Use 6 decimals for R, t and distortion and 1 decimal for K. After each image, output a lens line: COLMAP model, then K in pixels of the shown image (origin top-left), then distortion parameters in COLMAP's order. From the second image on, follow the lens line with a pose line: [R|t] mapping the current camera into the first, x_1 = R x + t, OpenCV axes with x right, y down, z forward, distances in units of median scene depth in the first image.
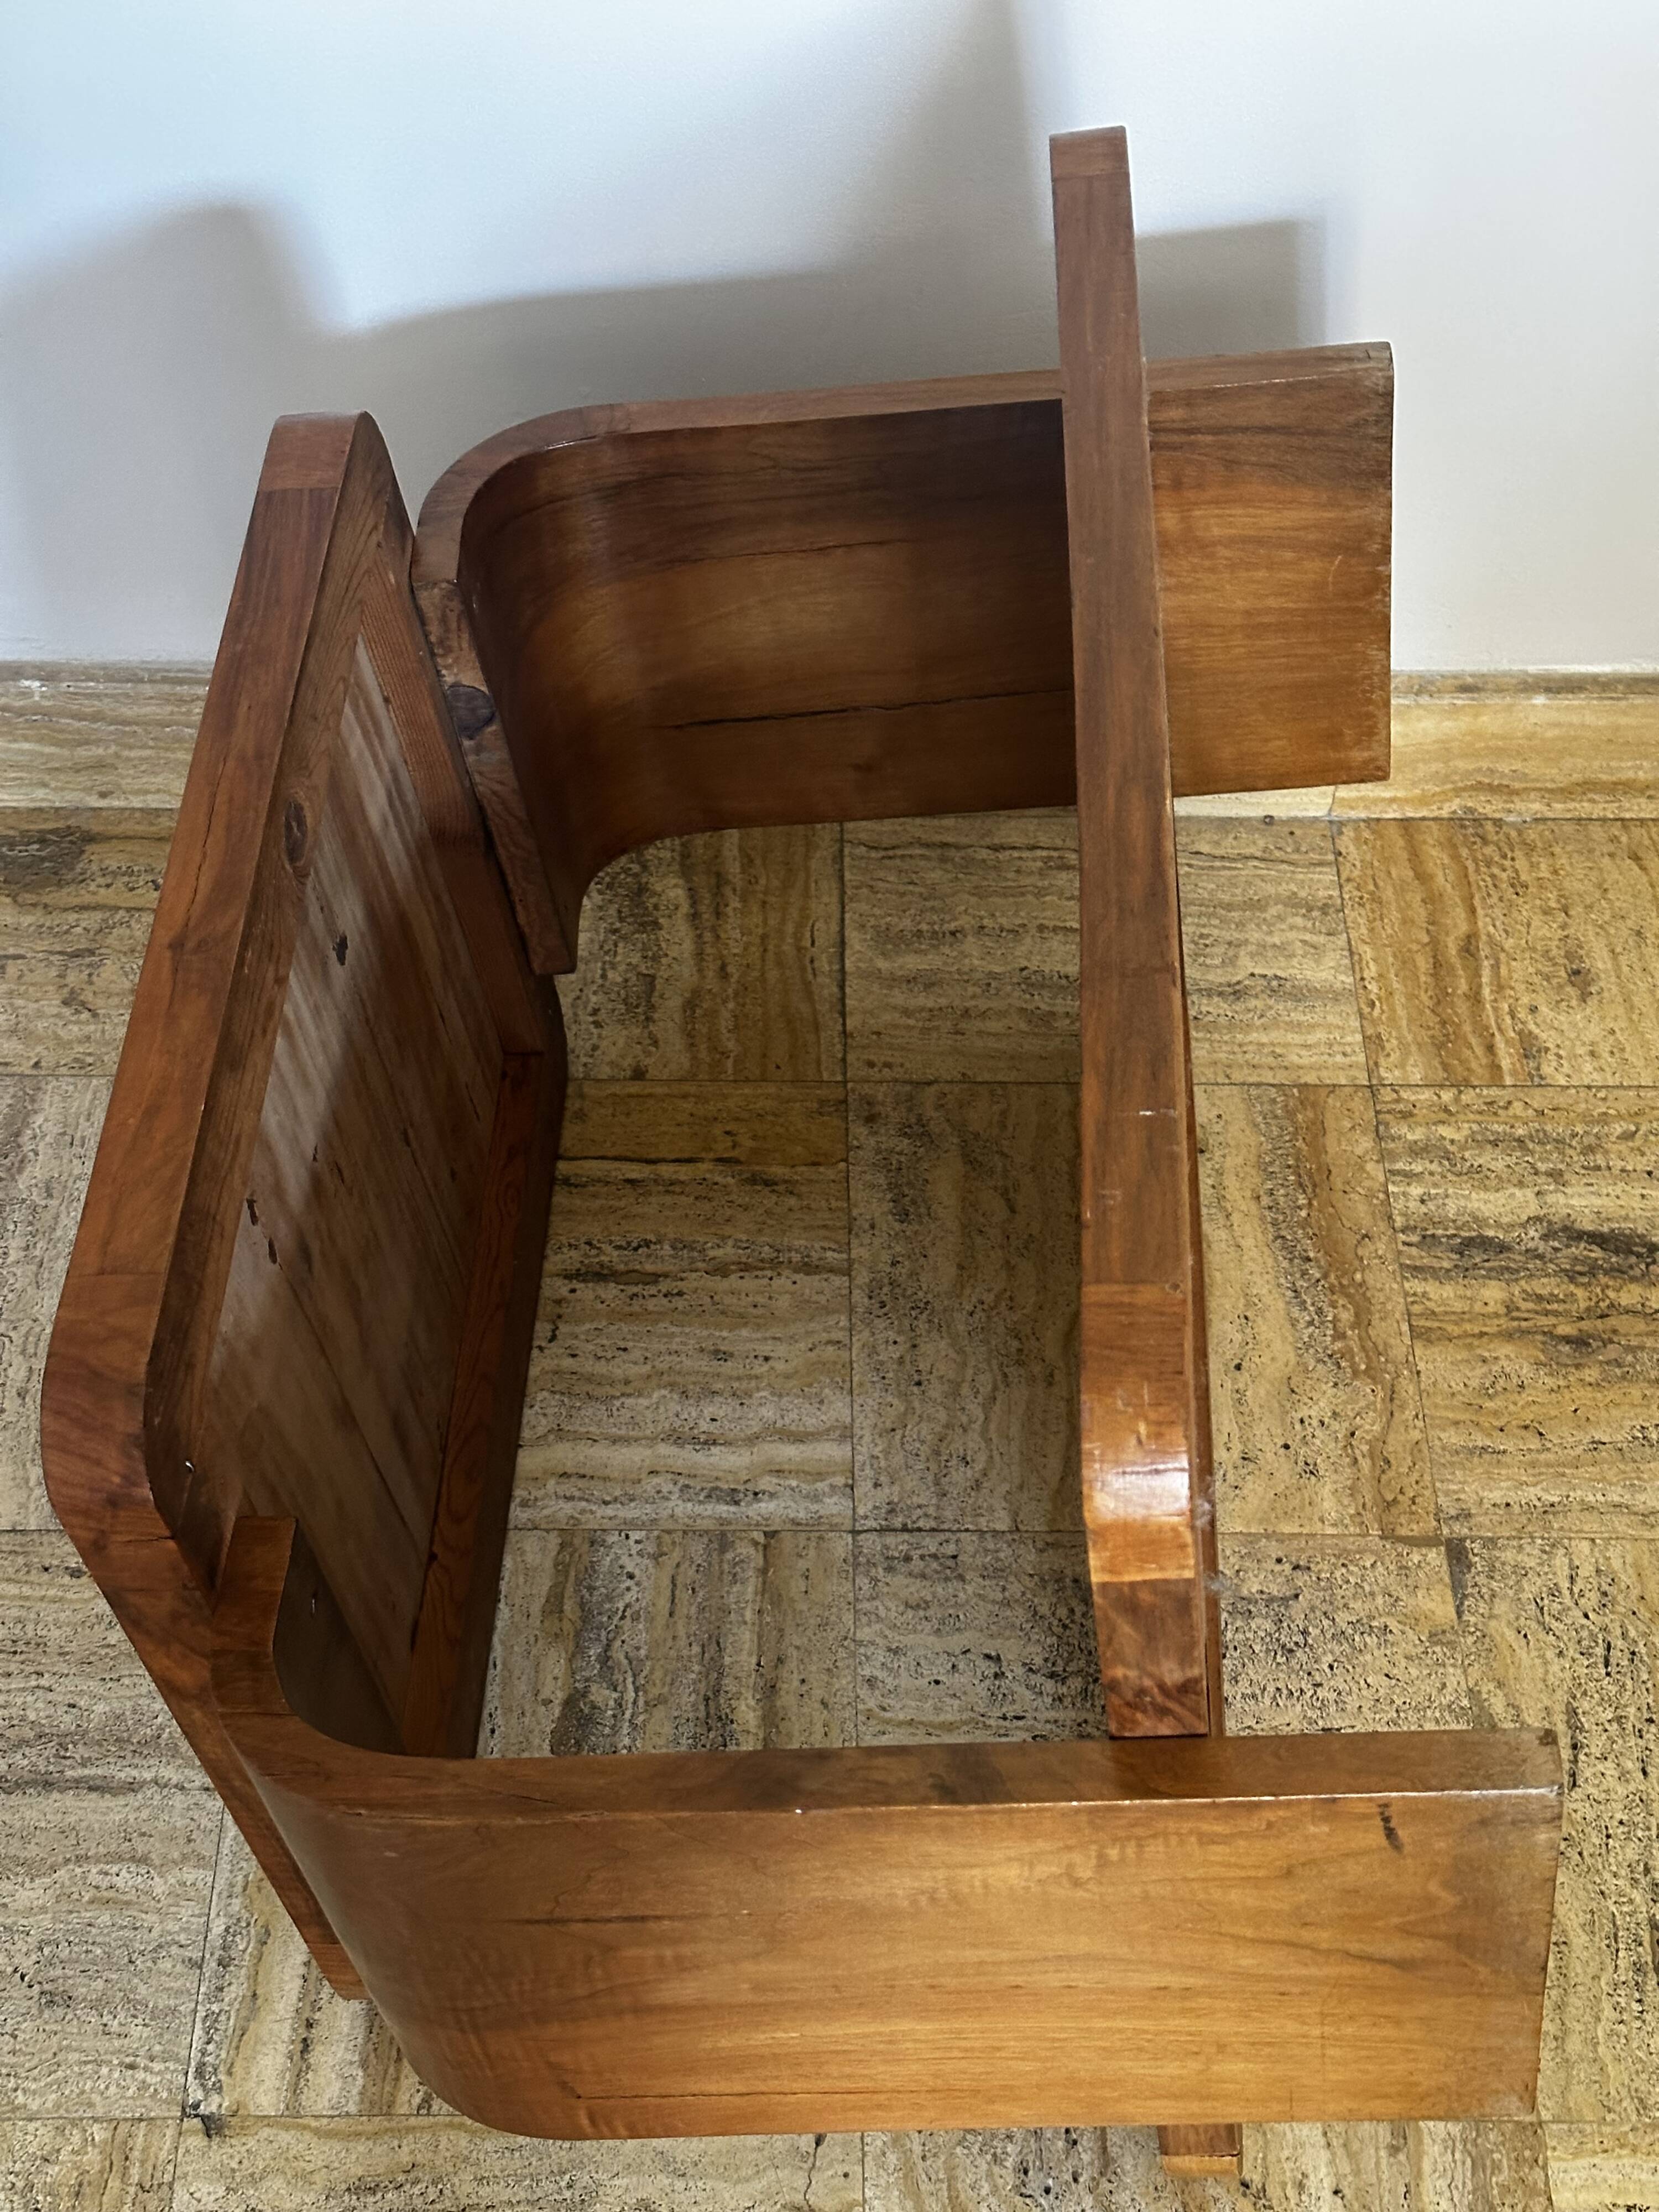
lens RADIAL K [[3060.1, 0, 823.1], [0, 3060.1, 1107.2], [0, 0, 1]] dist [0.209568, -0.475797]
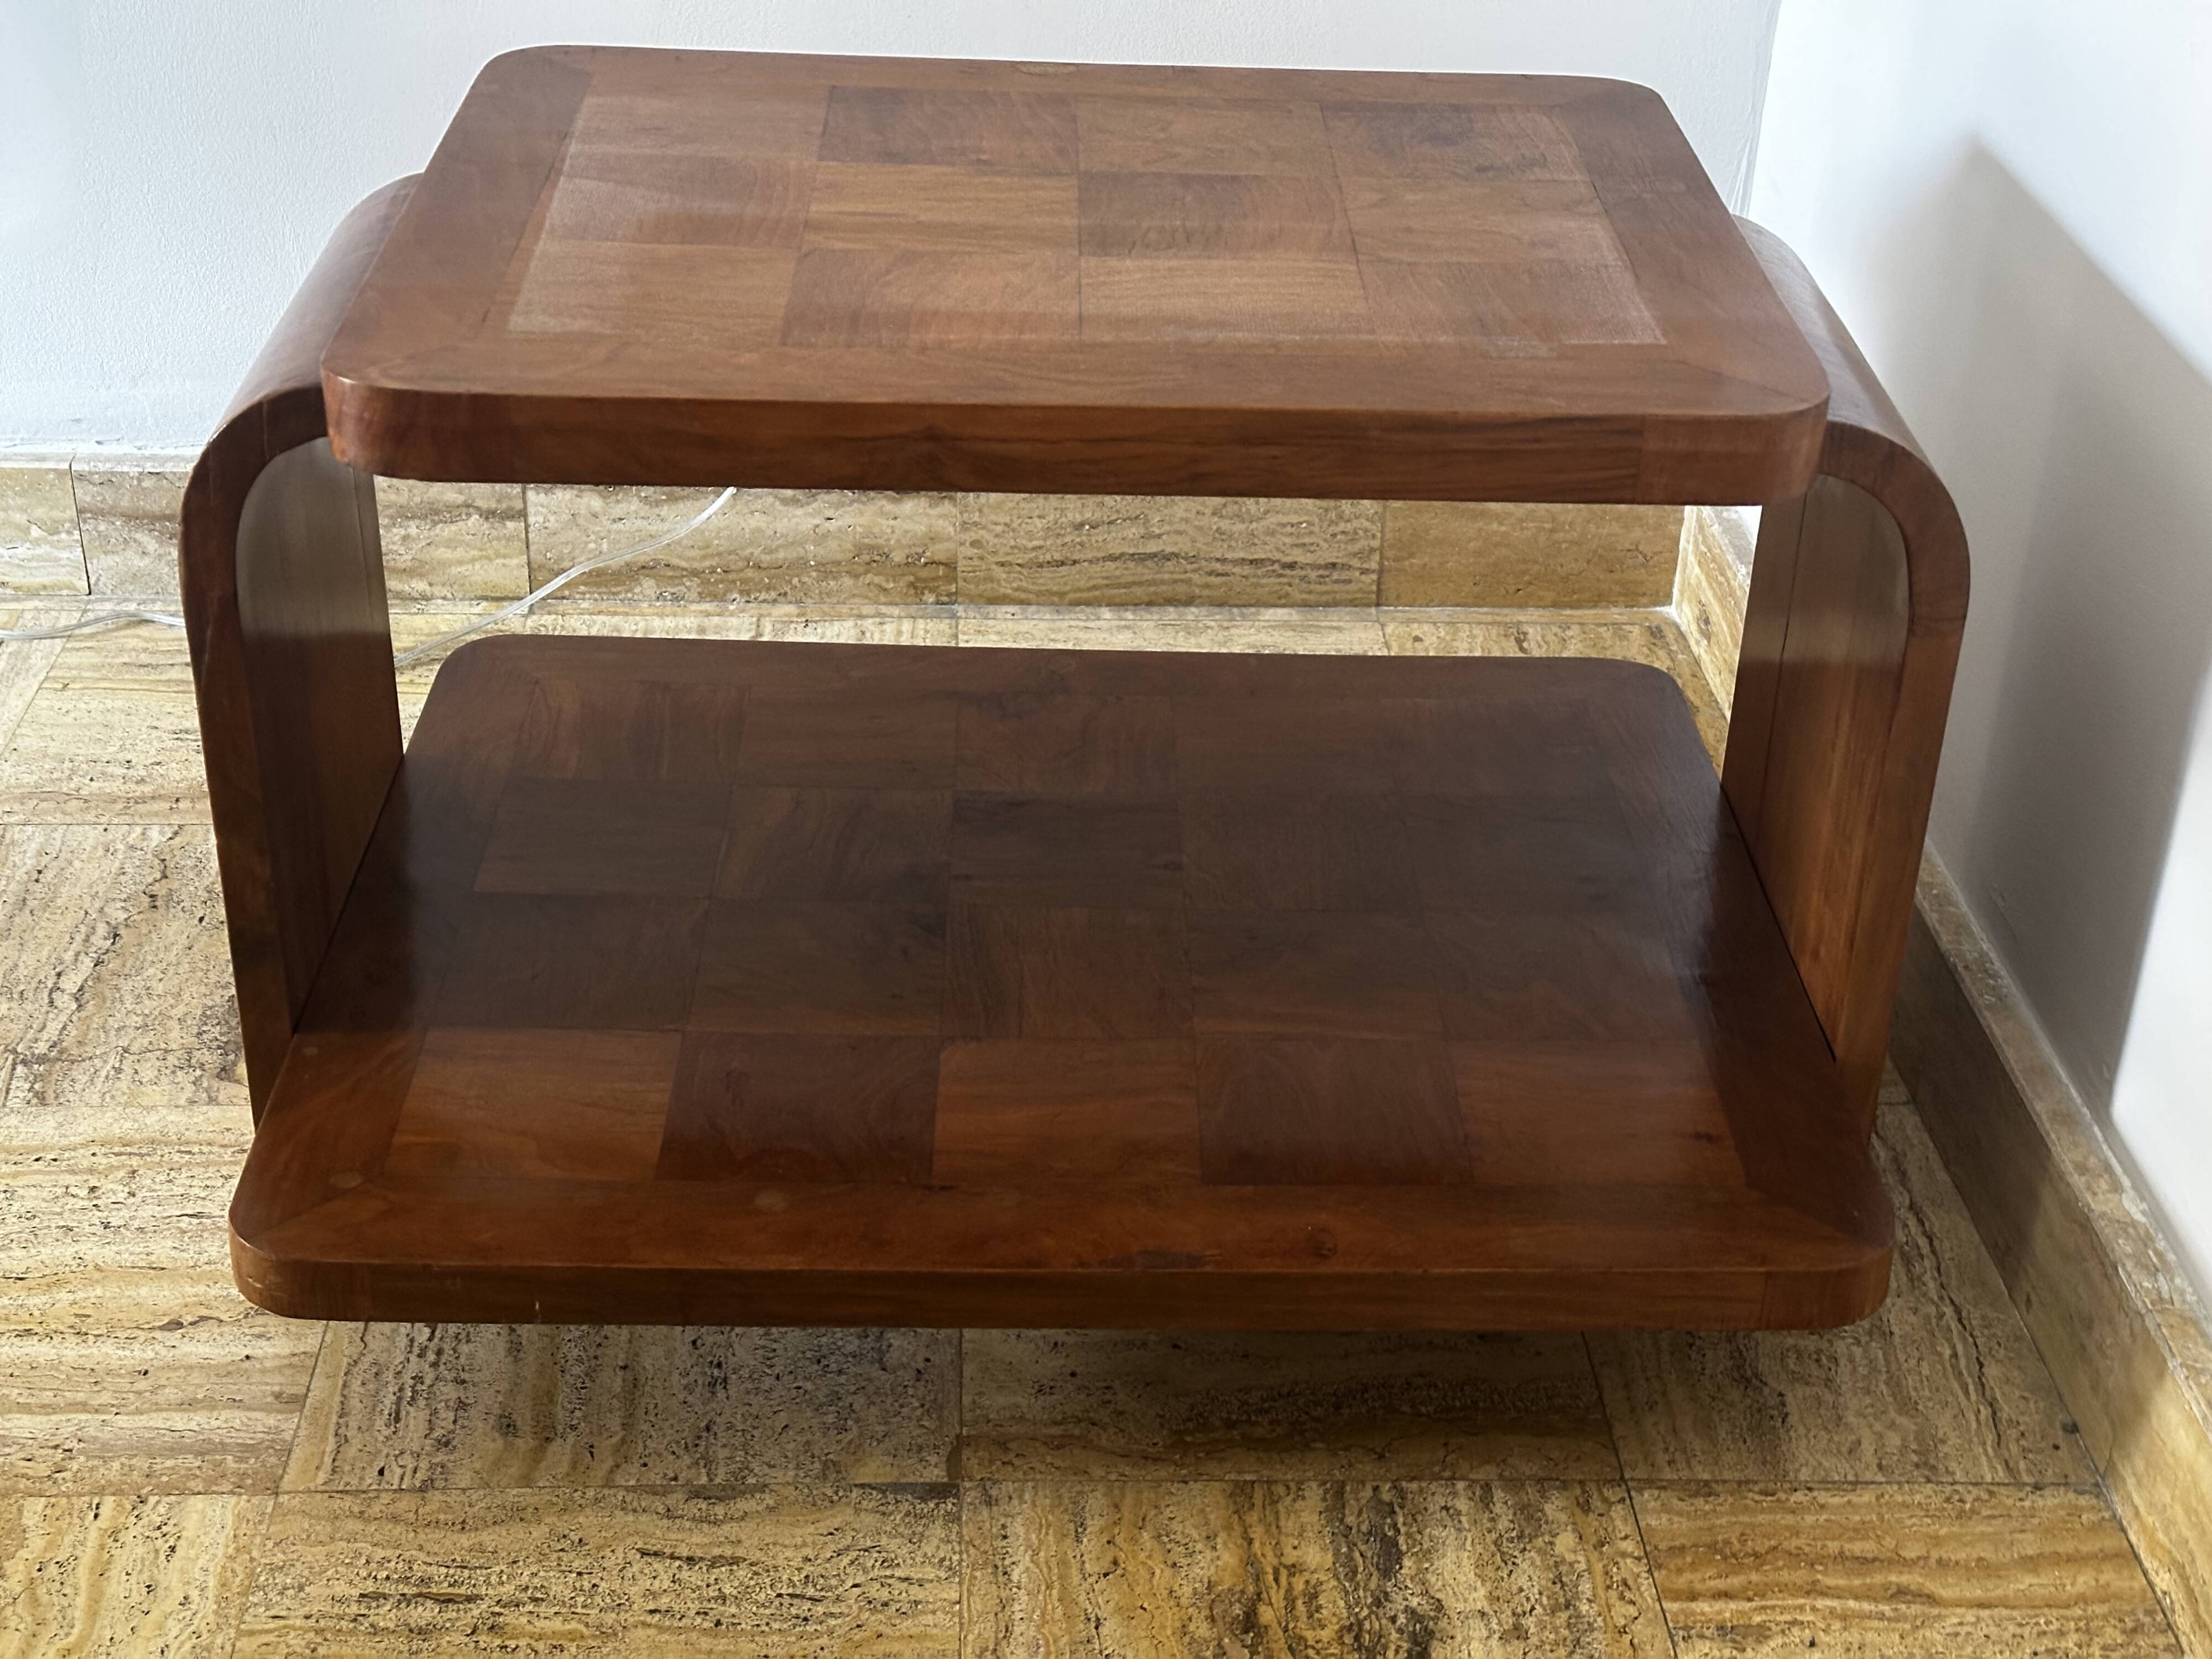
lens RADIAL K [[3072.4, 0, 1102.5], [0, 3072.4, 828.3], [0, 0, 1]] dist [0.213067, -0.478583]
pose [[0.036308, 0.472814, -0.880414, 0.850945], [-0.786370, 0.557174, 0.266793, -0.221825], [0.616687, 0.682645, 0.392036, 0.526171]]
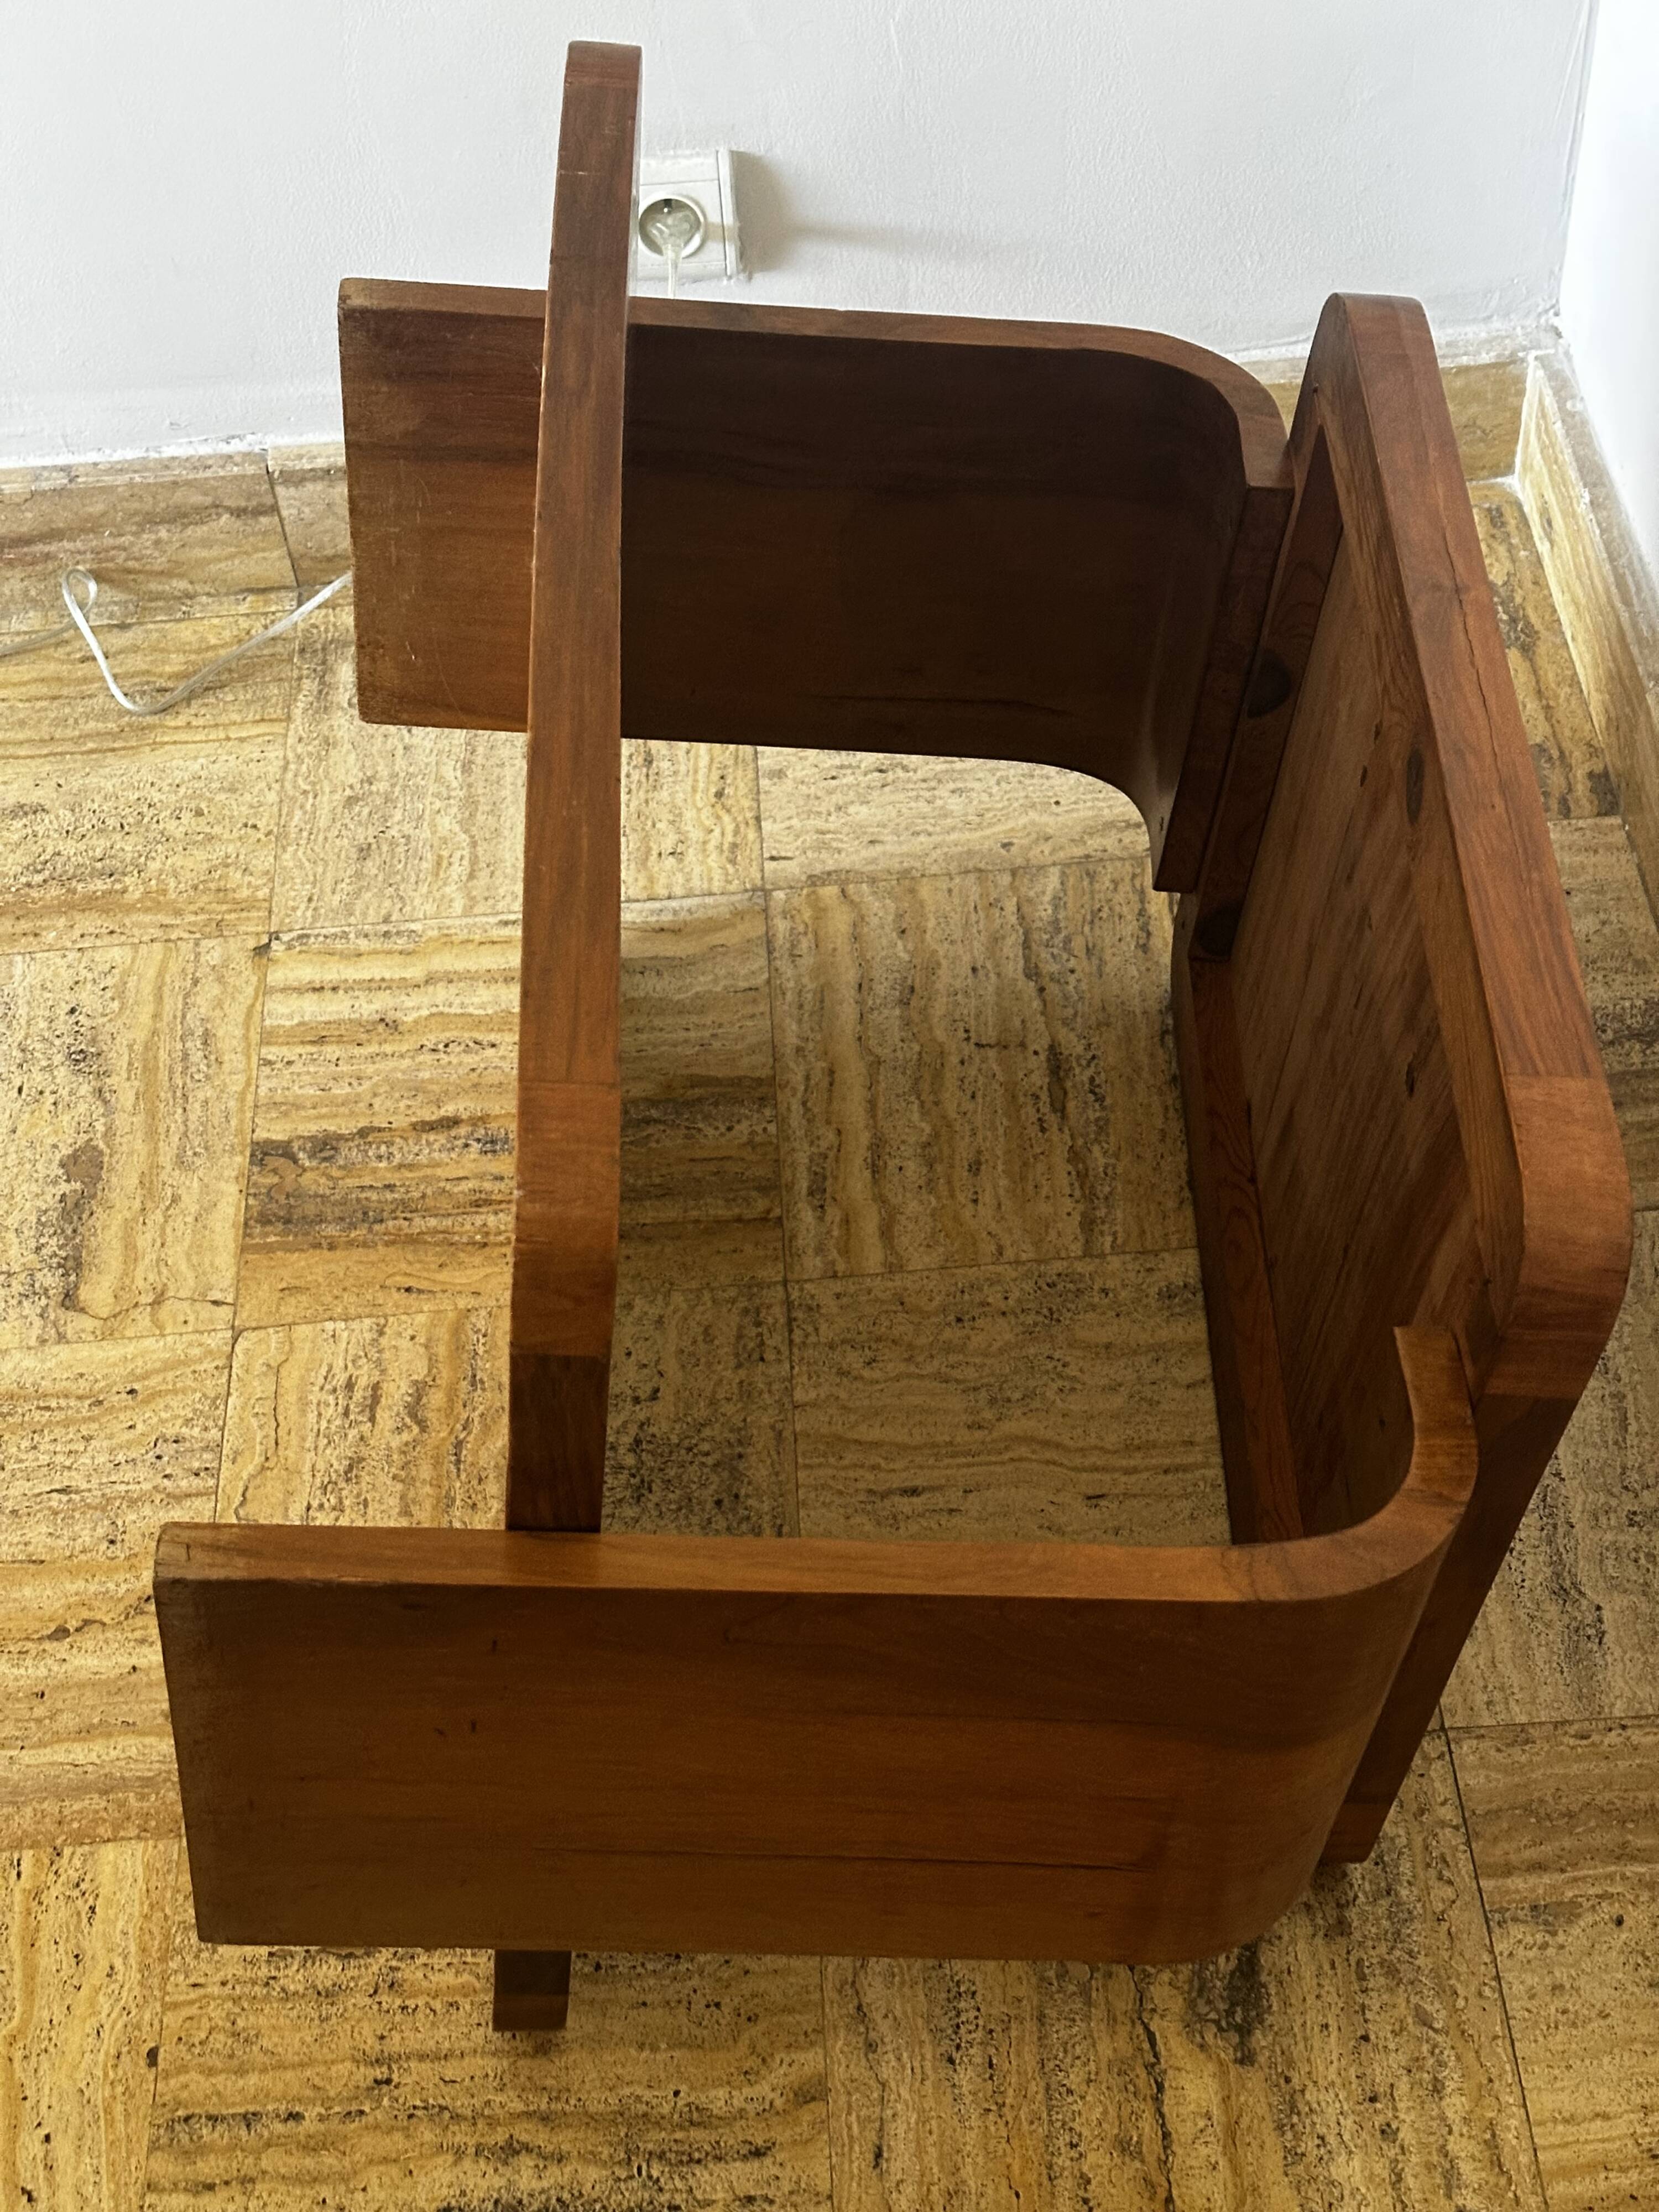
lens RADIAL K [[3077.6, 0, 852.0], [0, 3077.6, 1142.3], [0, 0, 1]] dist [0.209887, -0.469554]
pose [[0.048311, 0.744541, -0.665827, 0.650542], [-0.725079, 0.484614, 0.489295, -0.402342], [0.686969, 0.459139, 0.563263, 0.374521]]
